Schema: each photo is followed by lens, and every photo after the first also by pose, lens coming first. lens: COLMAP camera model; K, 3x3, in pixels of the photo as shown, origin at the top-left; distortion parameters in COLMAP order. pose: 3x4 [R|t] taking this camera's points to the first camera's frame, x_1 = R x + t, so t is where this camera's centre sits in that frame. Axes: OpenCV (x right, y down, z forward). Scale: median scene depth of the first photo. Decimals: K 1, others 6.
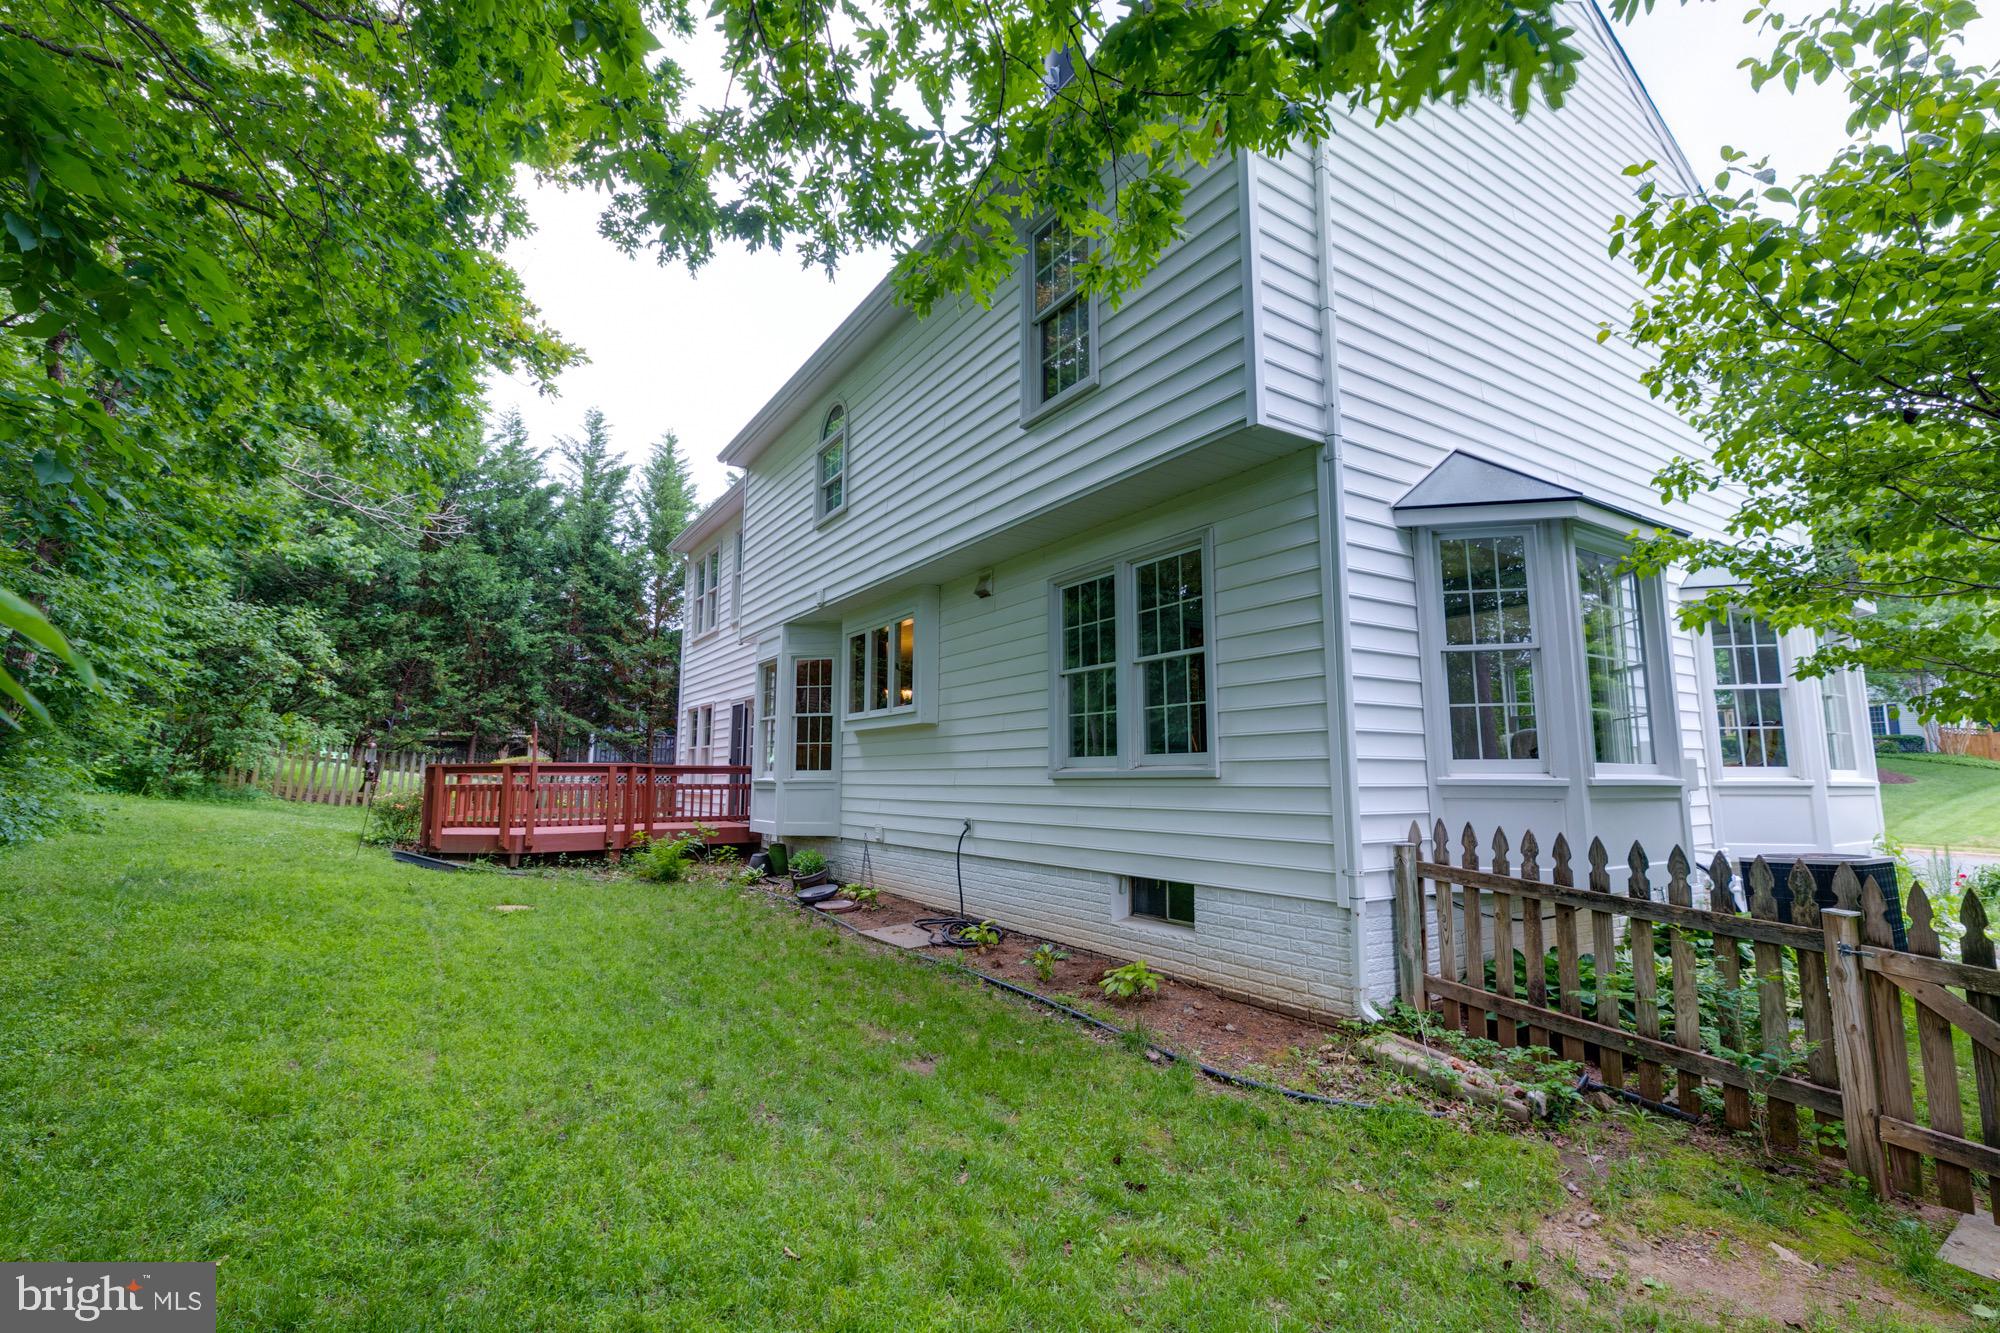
lens RADIAL K [[900.1, 0, 999.0], [0, 900.1, 664.4], [0, 0, 1]] dist [-0.000461, 0.000171]
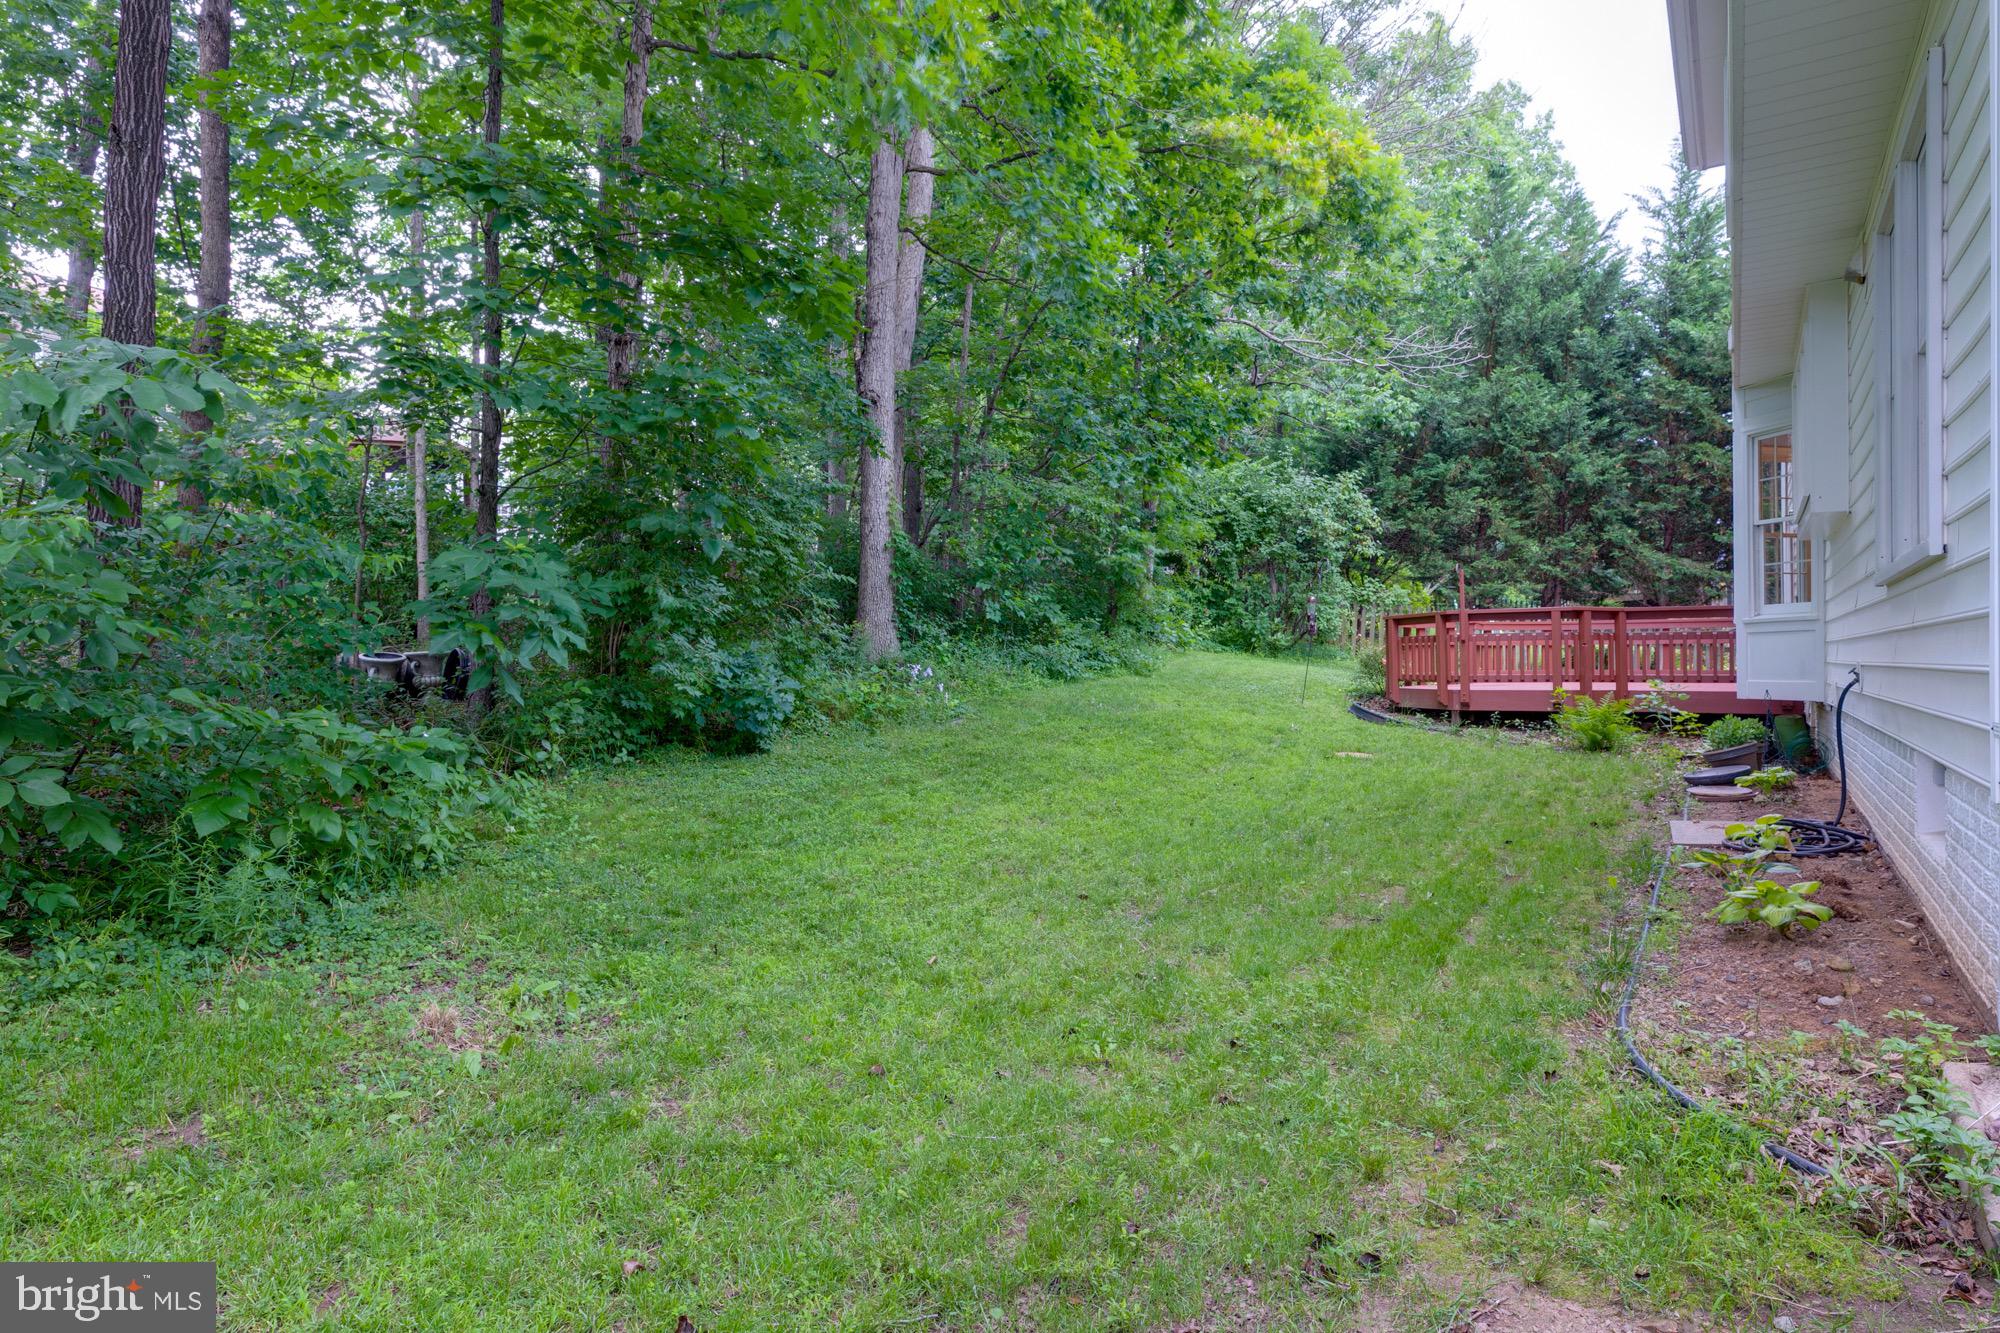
lens RADIAL K [[1139.3, 0, 995.7], [0, 1139.3, 664.7], [0, 0, 1]] dist [0.005462, 0.000565]
pose [[0.405911, 0.002176, -0.913910, 0.245433], [0.122597, 0.990829, 0.056810, 0.031639], [0.905652, -0.135102, 0.401922, 0.092225]]
